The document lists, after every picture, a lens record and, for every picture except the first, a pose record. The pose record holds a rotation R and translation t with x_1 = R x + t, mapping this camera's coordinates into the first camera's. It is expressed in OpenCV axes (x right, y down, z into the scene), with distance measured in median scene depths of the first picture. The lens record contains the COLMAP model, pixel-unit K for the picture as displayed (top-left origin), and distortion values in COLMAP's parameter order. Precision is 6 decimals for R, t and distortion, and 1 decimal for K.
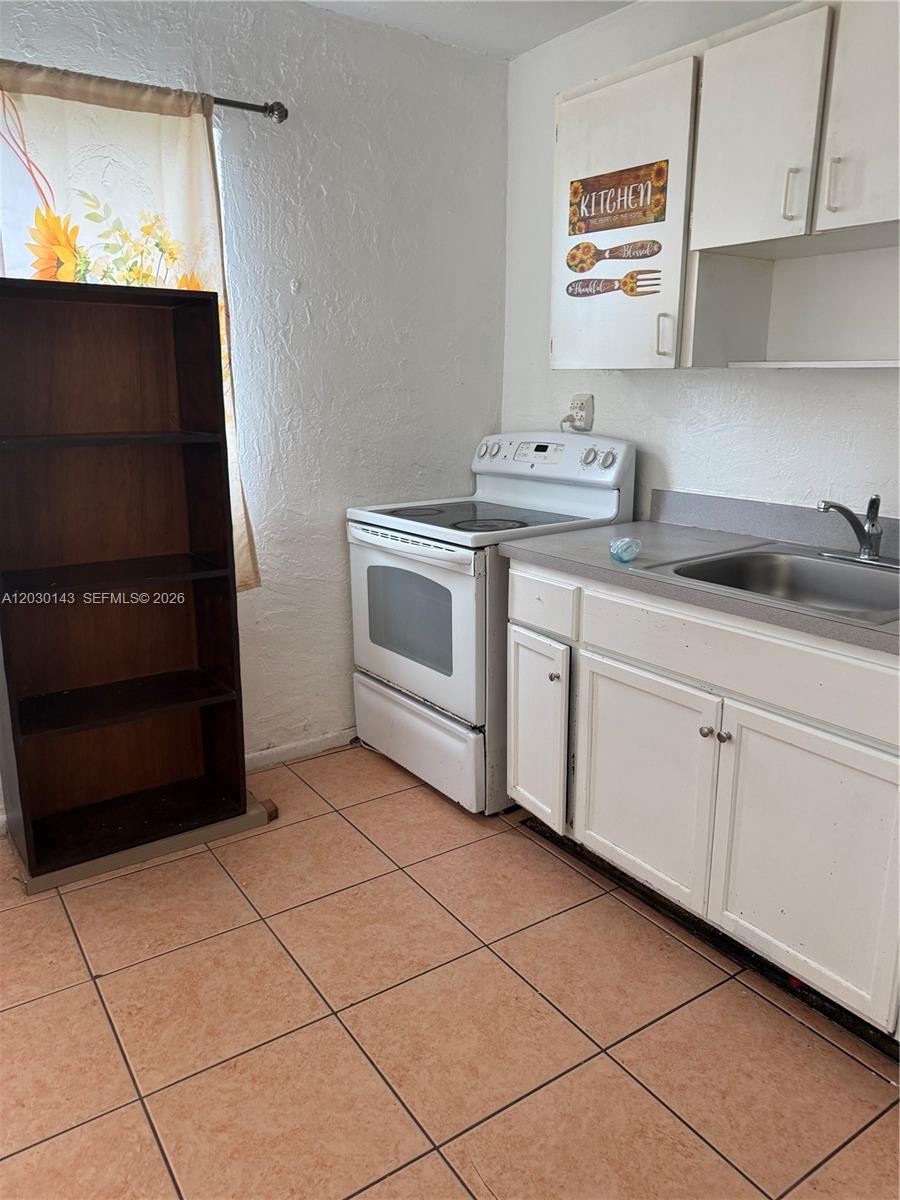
lens RADIAL K [[860.0, 0, 448.4], [0, 860.0, 599.8], [0, 0, 1]] dist [0.064335, -0.028211]
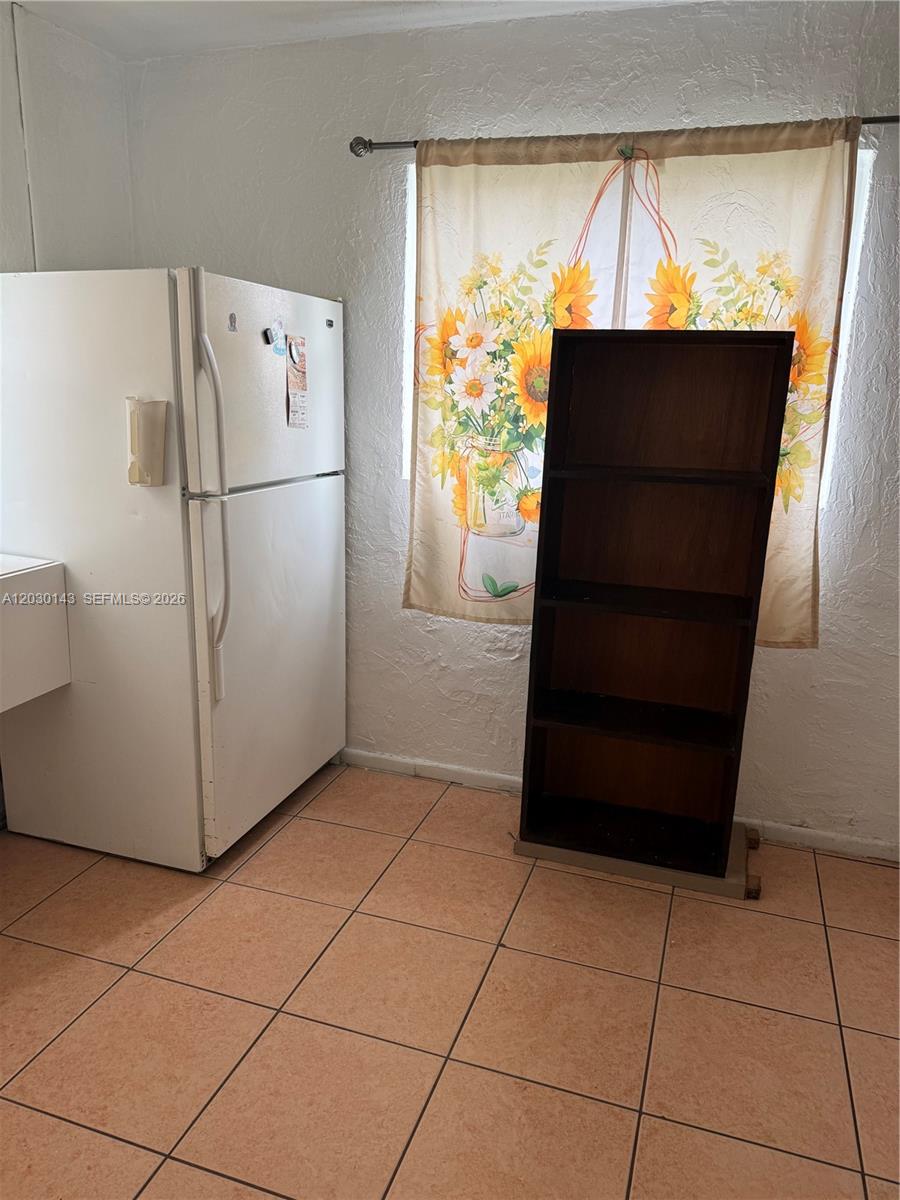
lens RADIAL K [[860.0, 0, 448.4], [0, 860.0, 599.8], [0, 0, 1]] dist [0.064335, -0.028211]
pose [[0.638579, 0.210566, -0.740189, 0.241181], [-0.228313, 0.970371, 0.079076, -0.060209], [0.734909, 0.118499, 0.667733, 0.129751]]
